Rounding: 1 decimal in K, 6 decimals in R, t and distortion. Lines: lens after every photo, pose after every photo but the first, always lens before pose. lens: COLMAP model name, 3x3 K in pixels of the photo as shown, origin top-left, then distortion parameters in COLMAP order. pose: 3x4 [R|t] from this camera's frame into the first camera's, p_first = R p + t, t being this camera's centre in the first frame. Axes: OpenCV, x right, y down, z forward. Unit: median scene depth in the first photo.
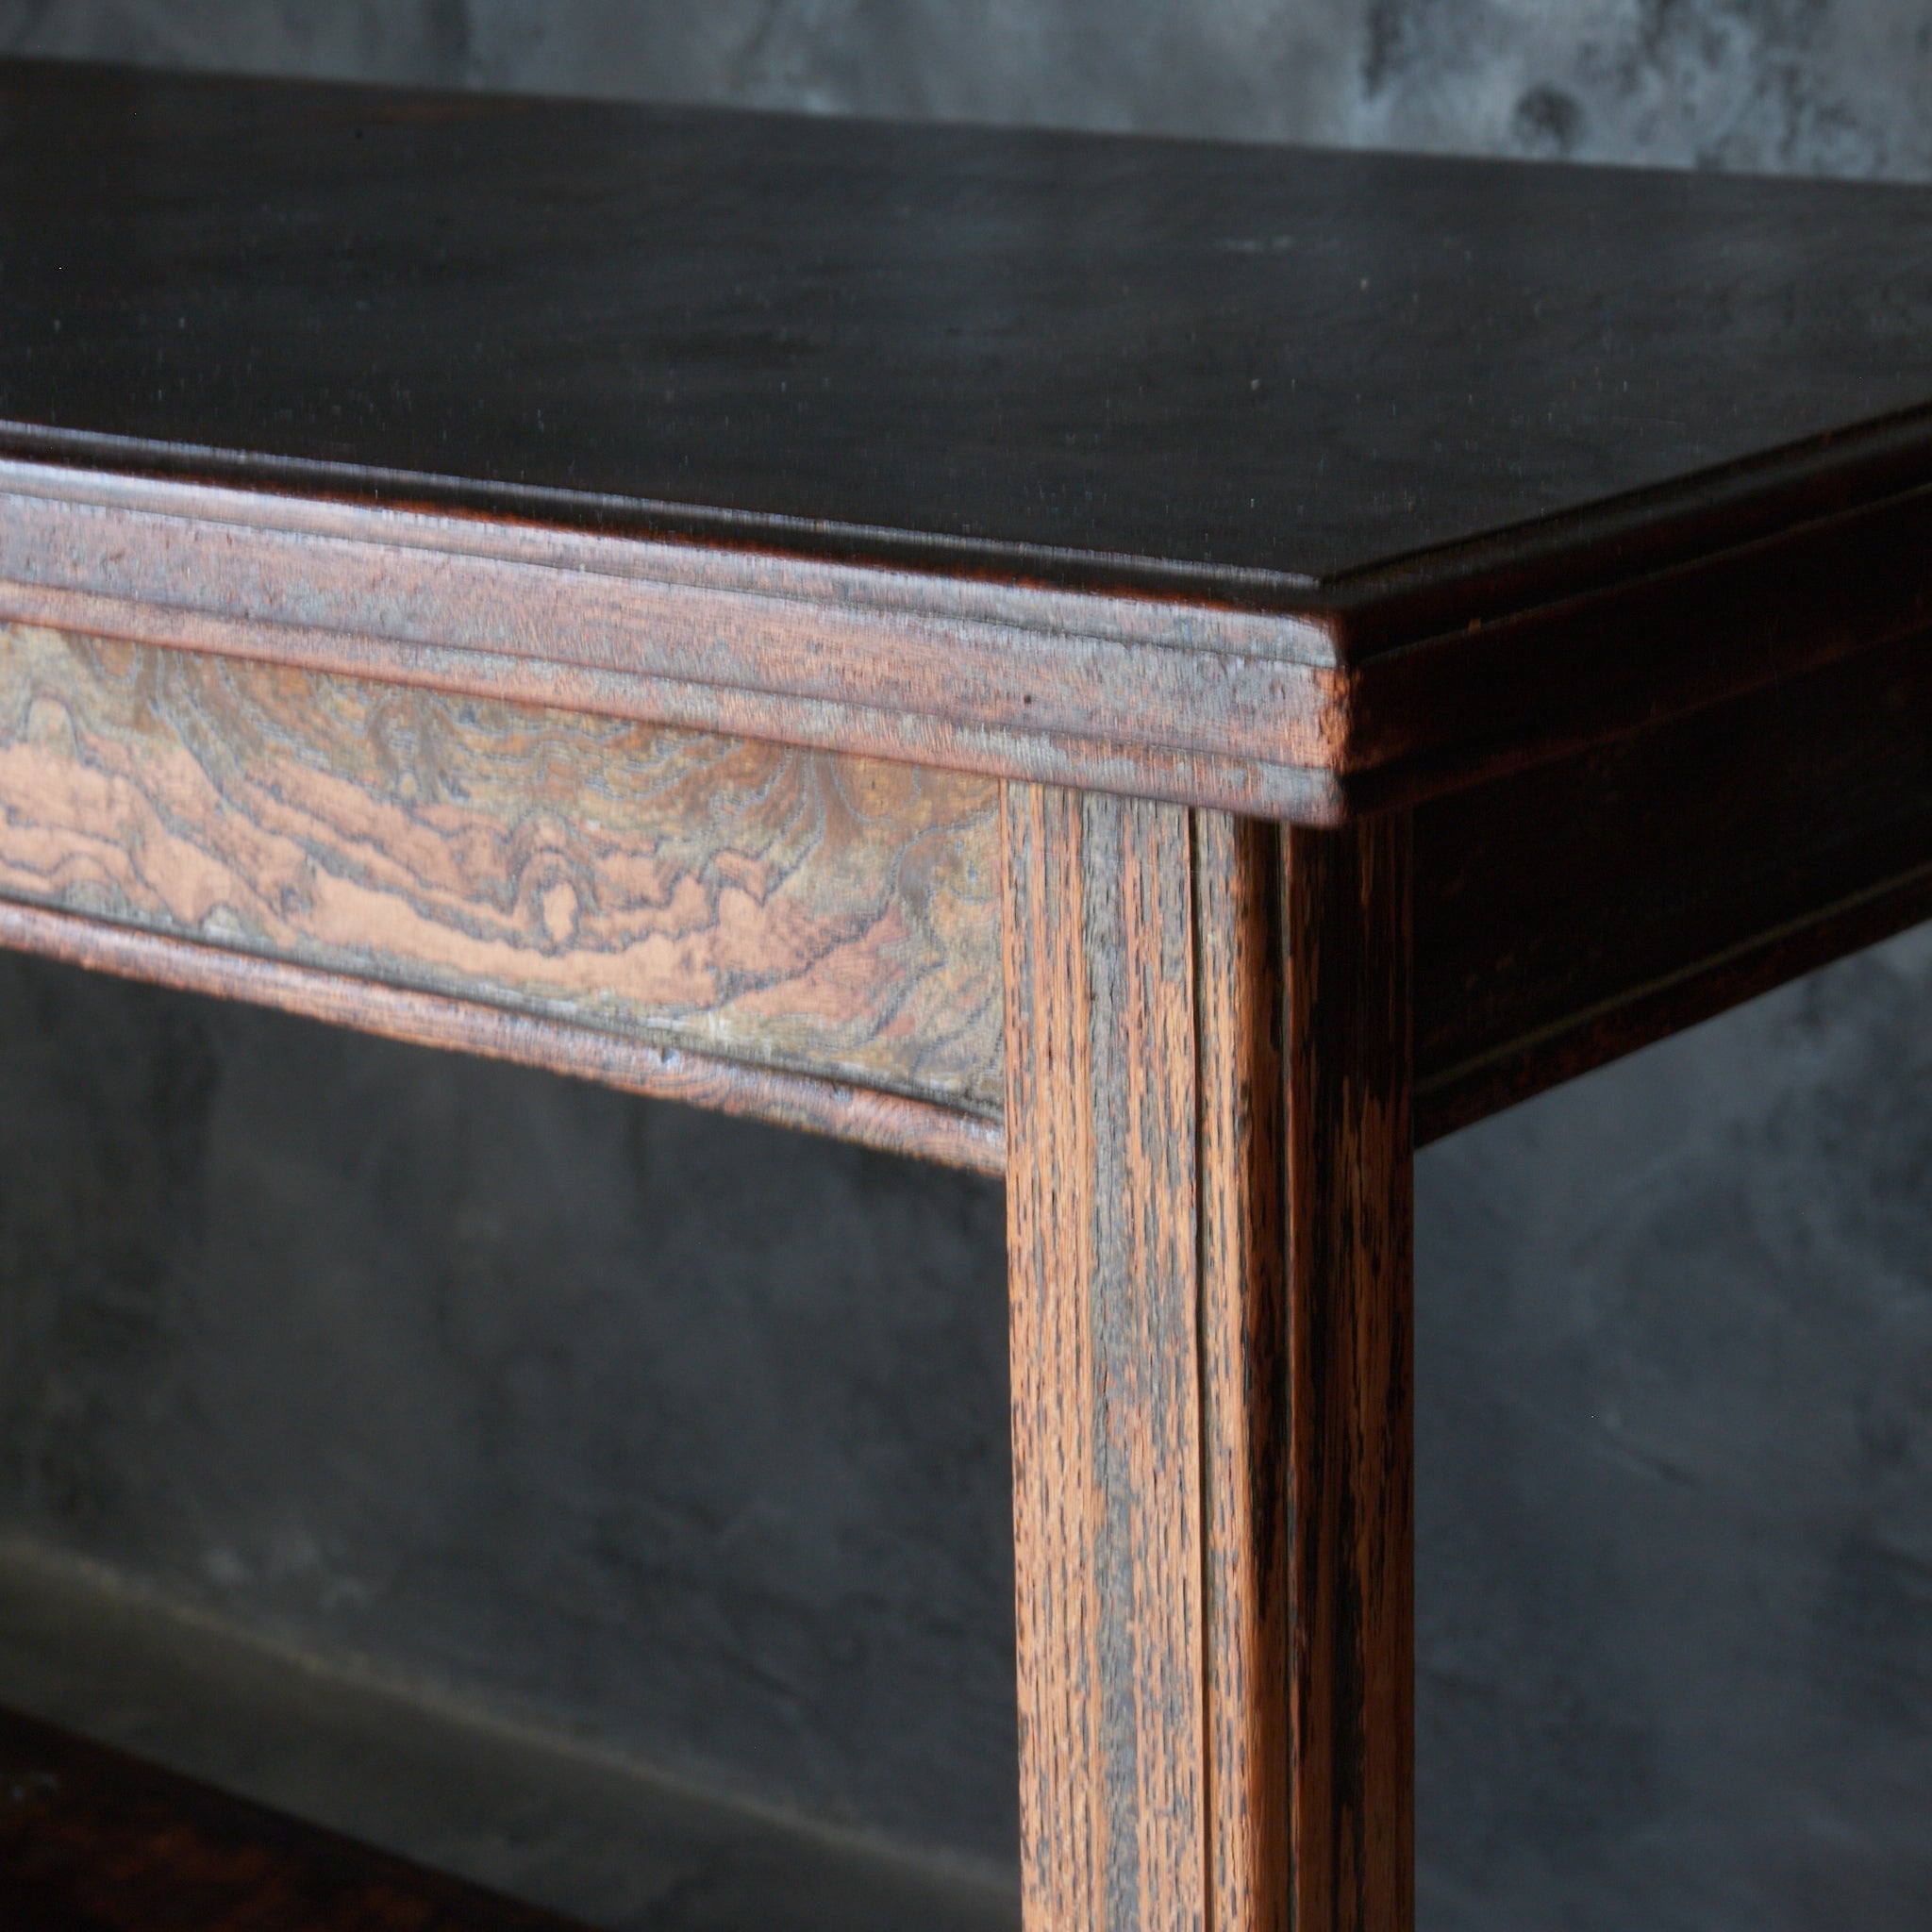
lens RADIAL K [[5145.5, 0, 968.2], [0, 5145.5, 904.7], [0, 0, 1]] dist [0.001929, 0.142525]
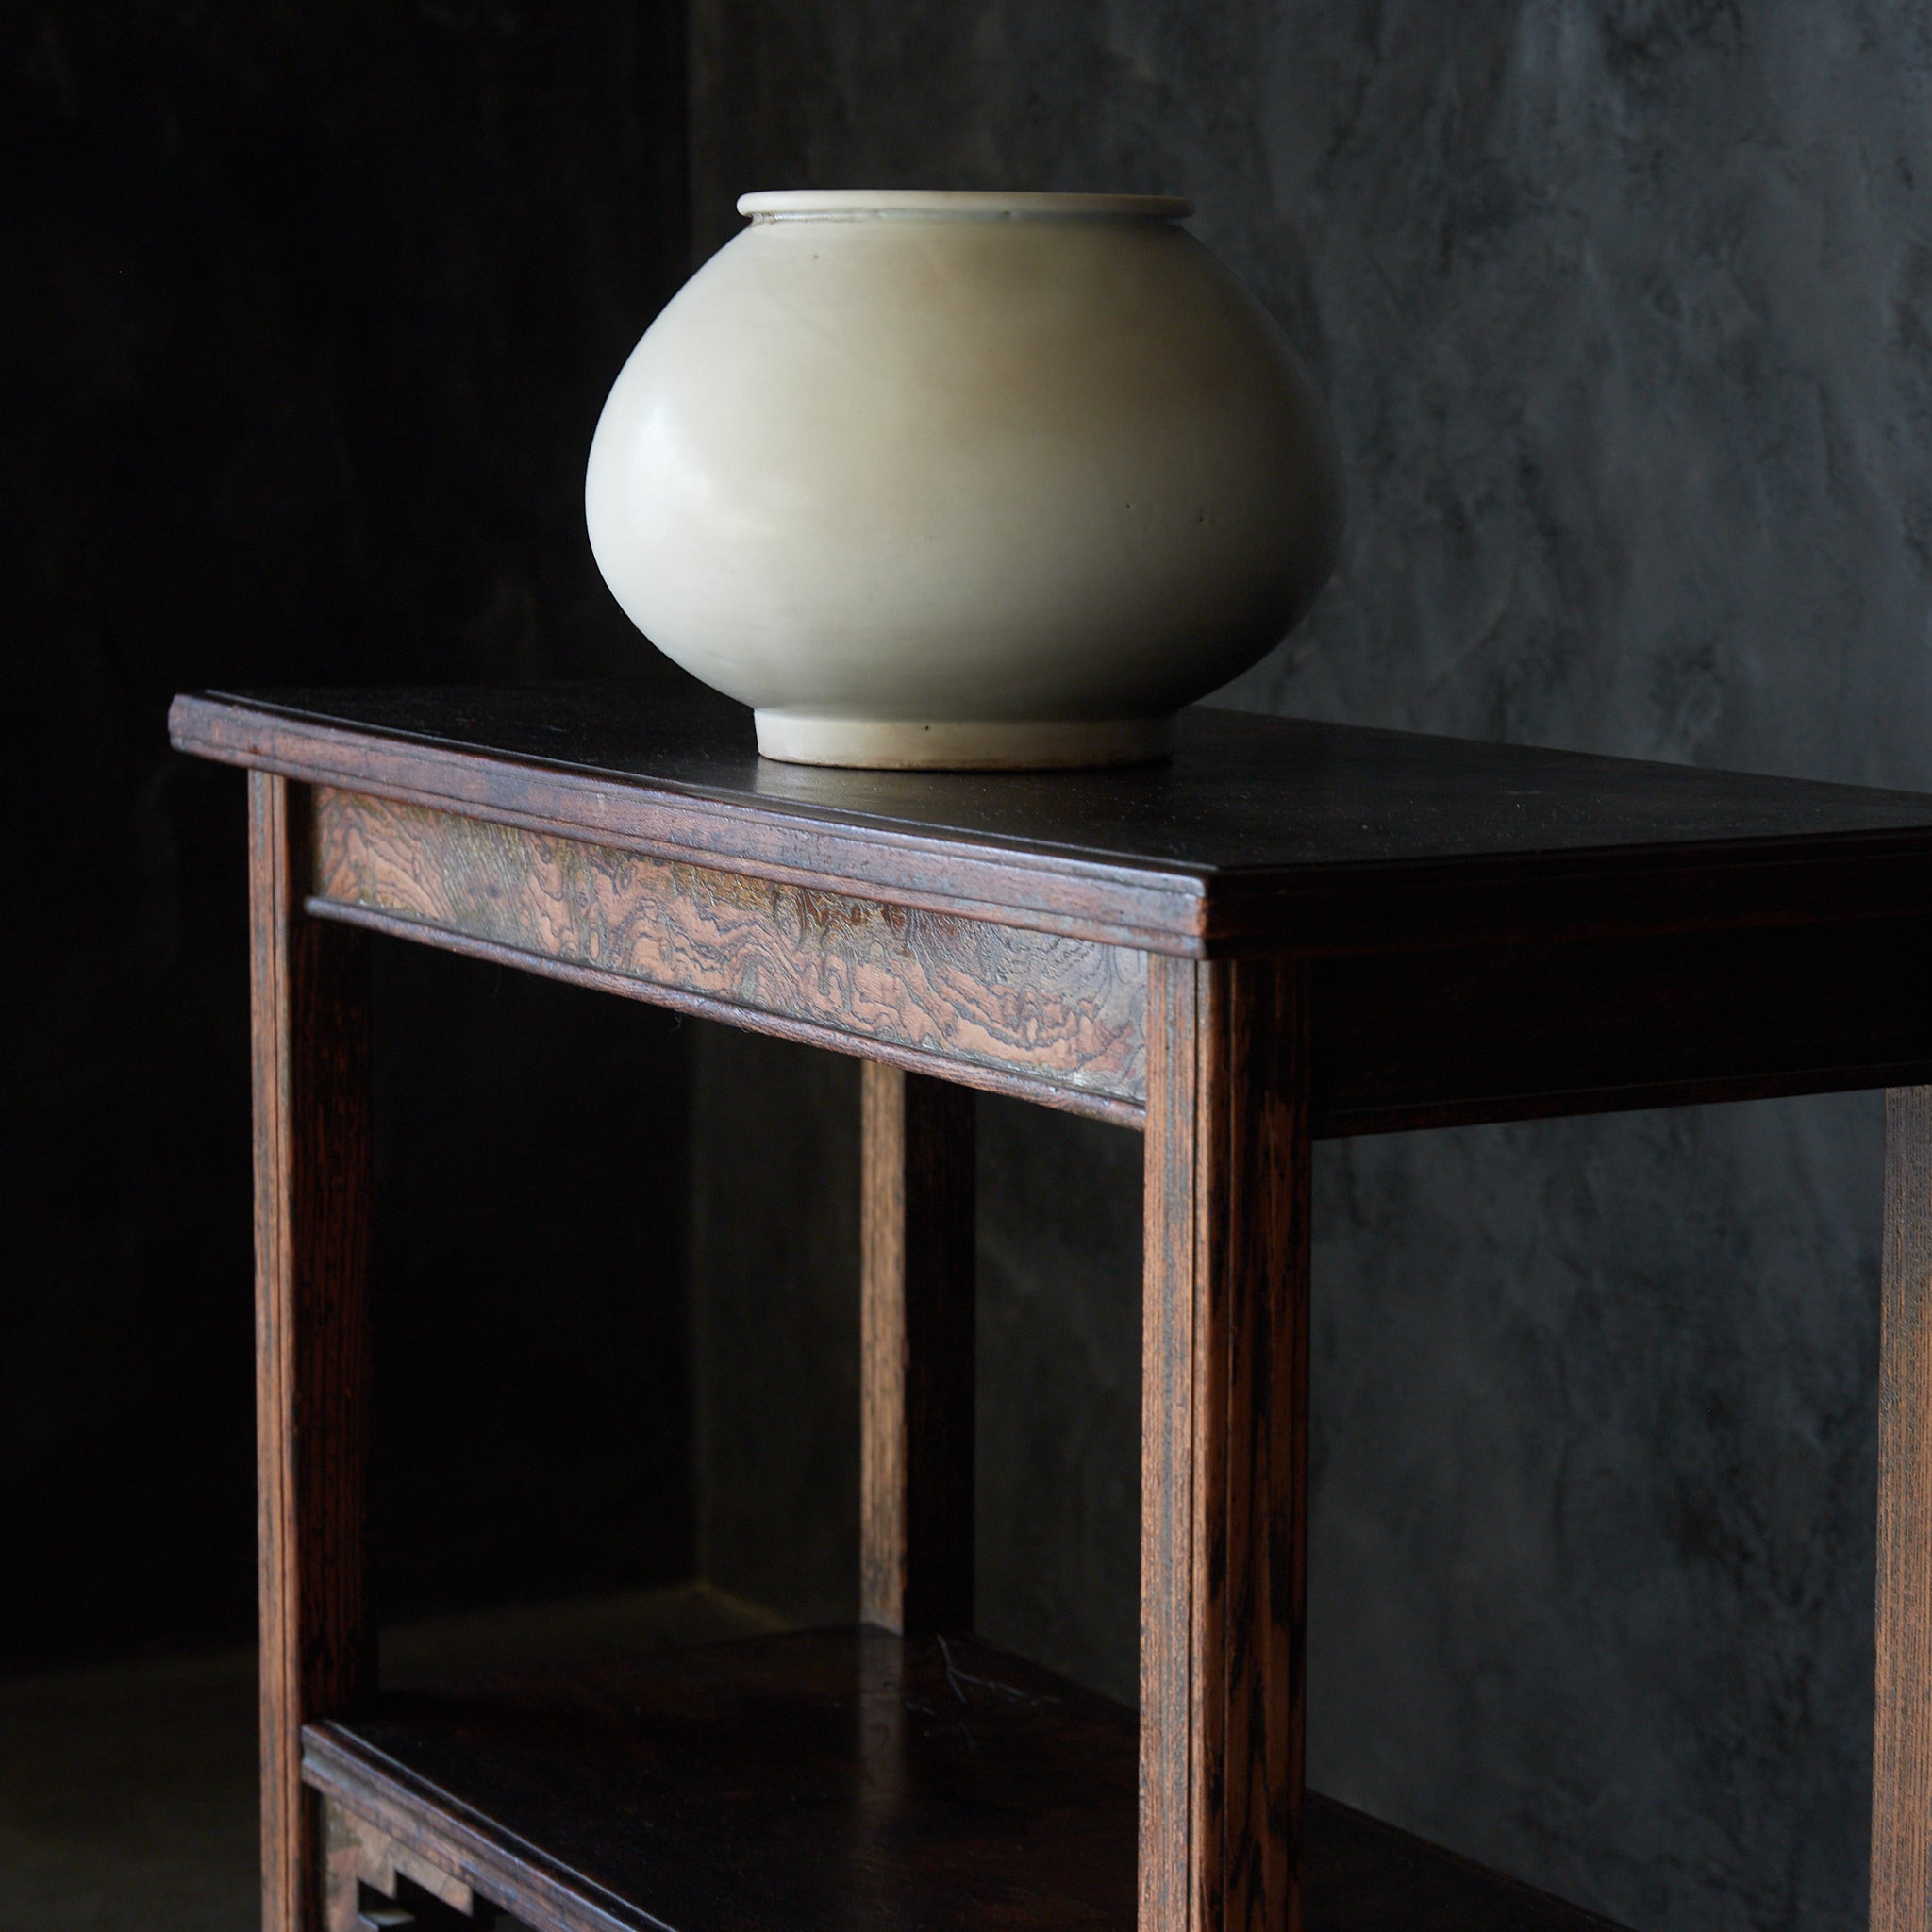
lens RADIAL K [[5145.5, 0, 968.2], [0, 5145.5, 904.7], [0, 0, 1]] dist [0.001929, 0.142525]
pose [[0.930645, 0.066465, -0.359837, 0.777739], [-0.118526, 0.985104, -0.124586, 0.255861], [0.346197, 0.158596, 0.924660, -1.239363]]
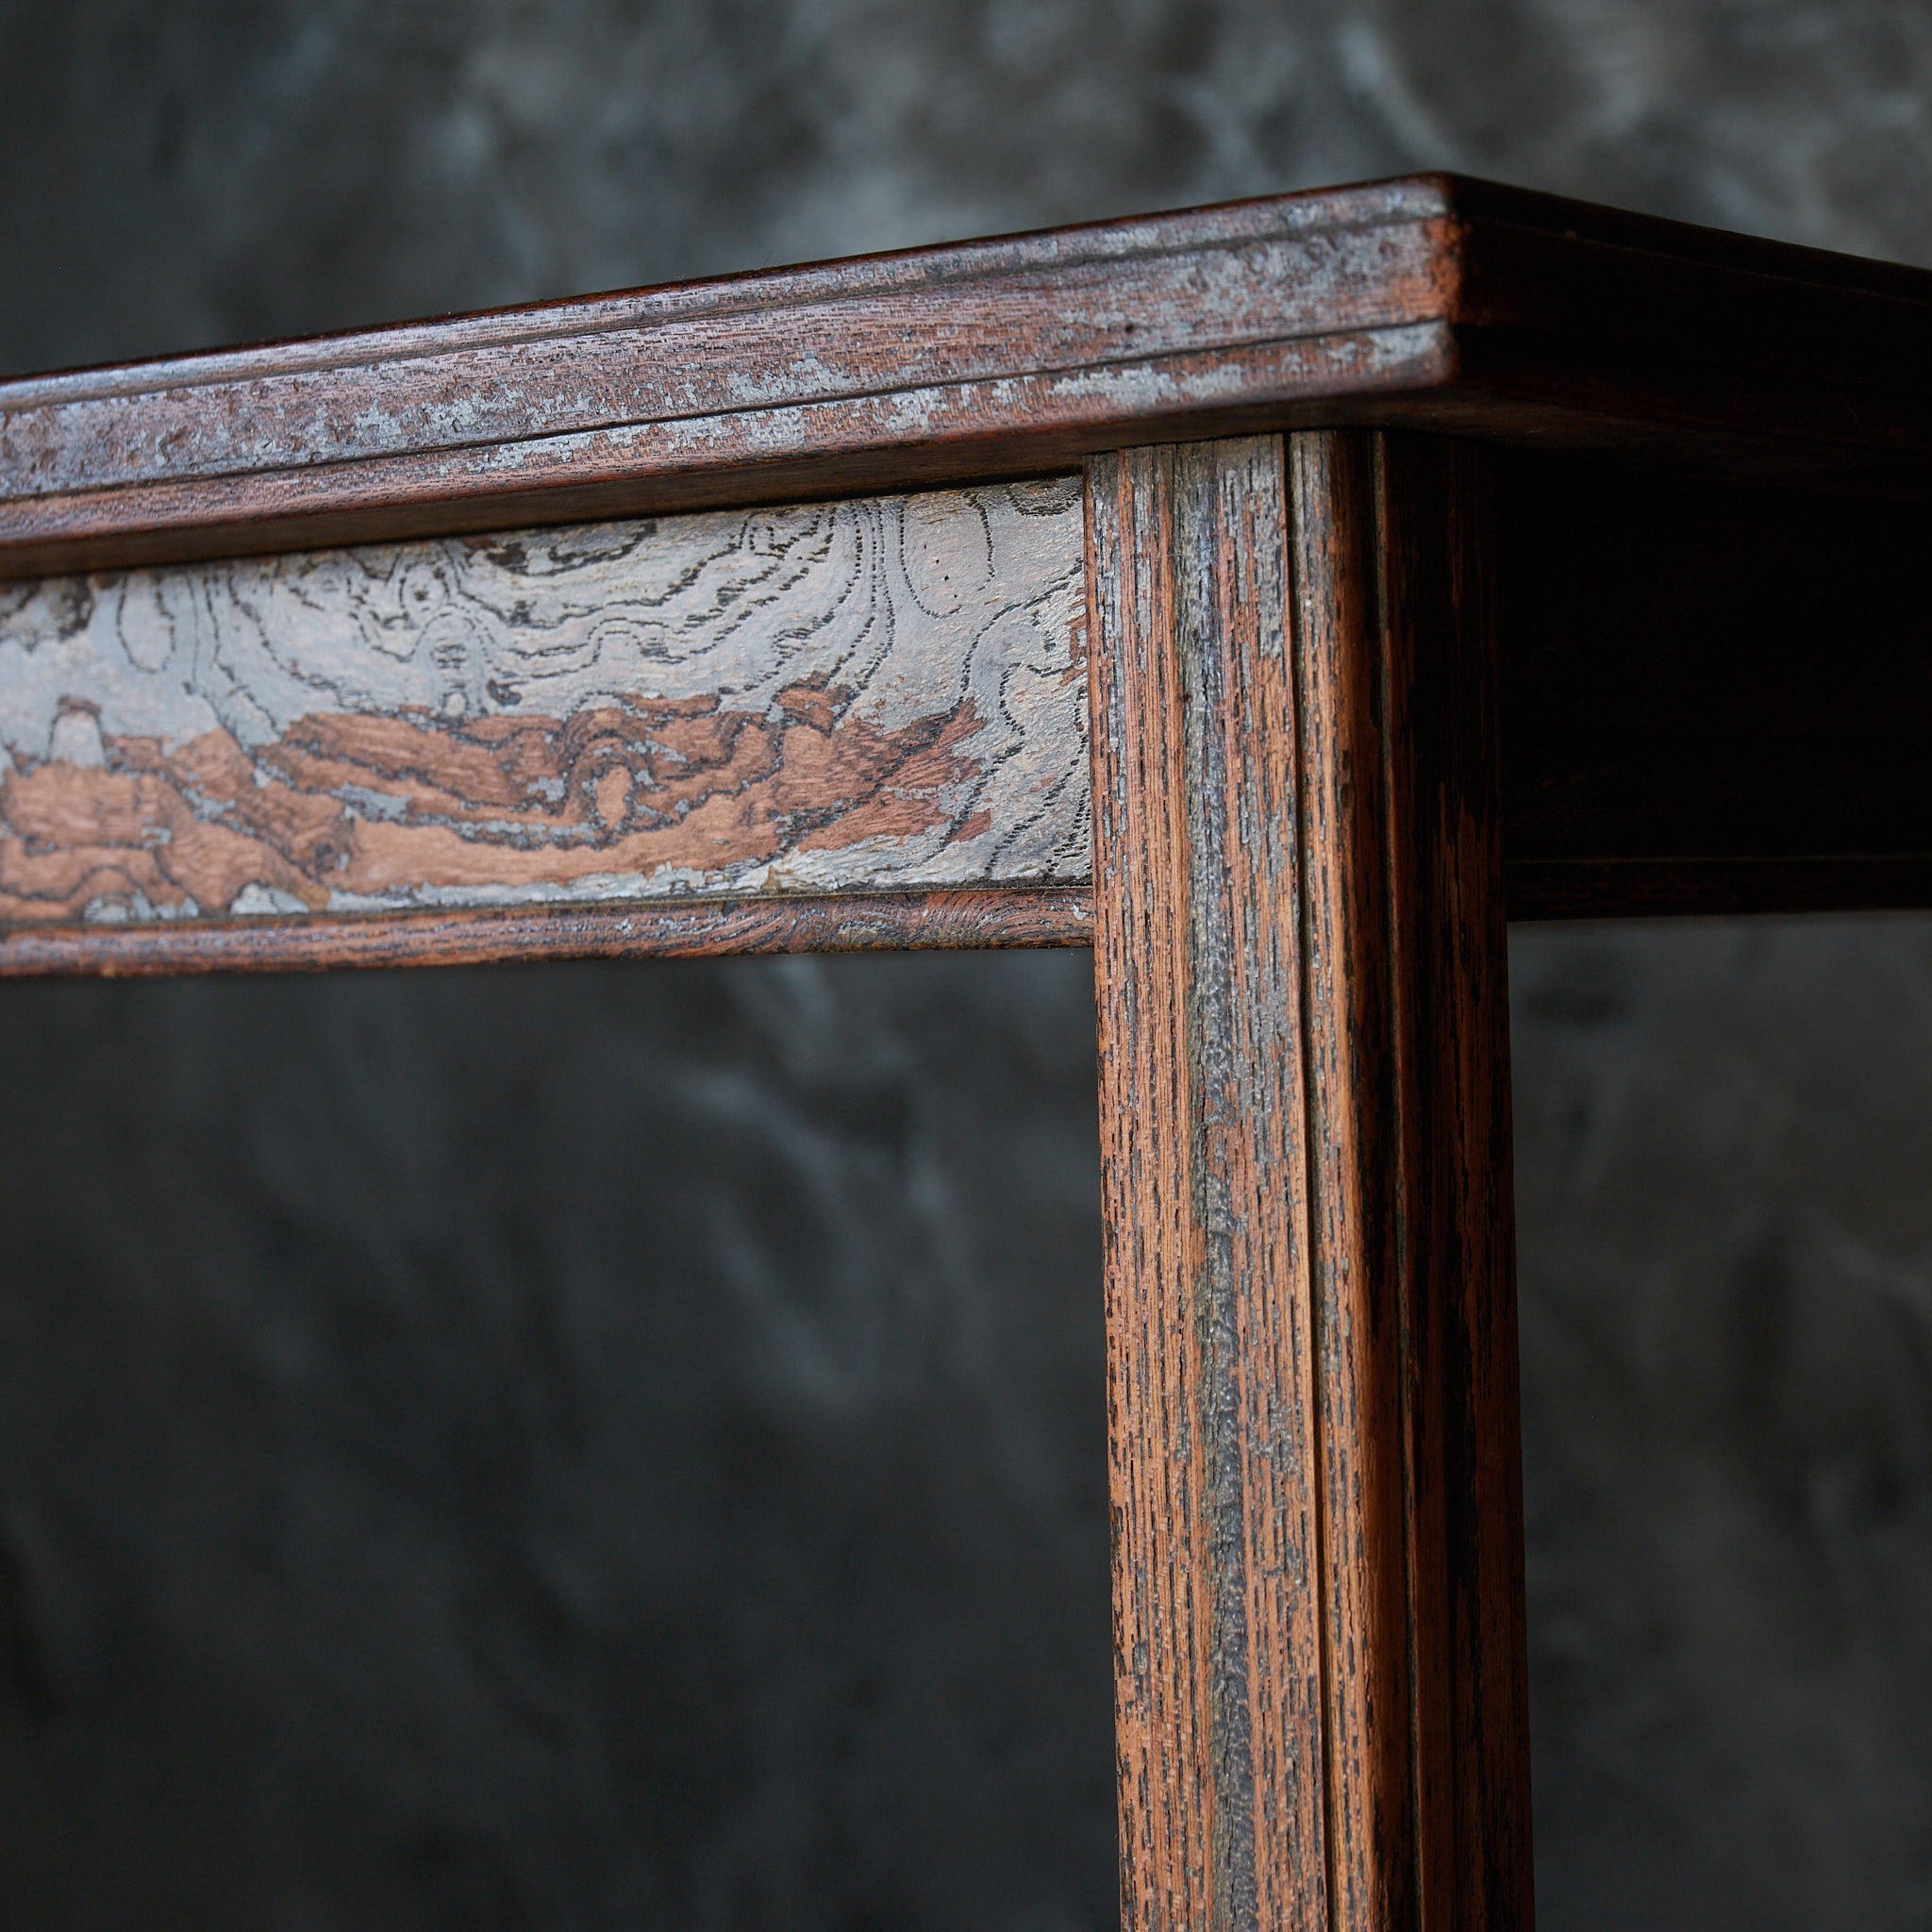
lens RADIAL K [[5145.5, 0, 968.2], [0, 5145.5, 904.7], [0, 0, 1]] dist [0.001929, 0.142525]
pose [[0.999029, -0.003670, 0.043910, -0.059497], [0.015291, 0.963474, -0.267366, 0.311006], [-0.041325, 0.267778, 0.962594, 0.055913]]
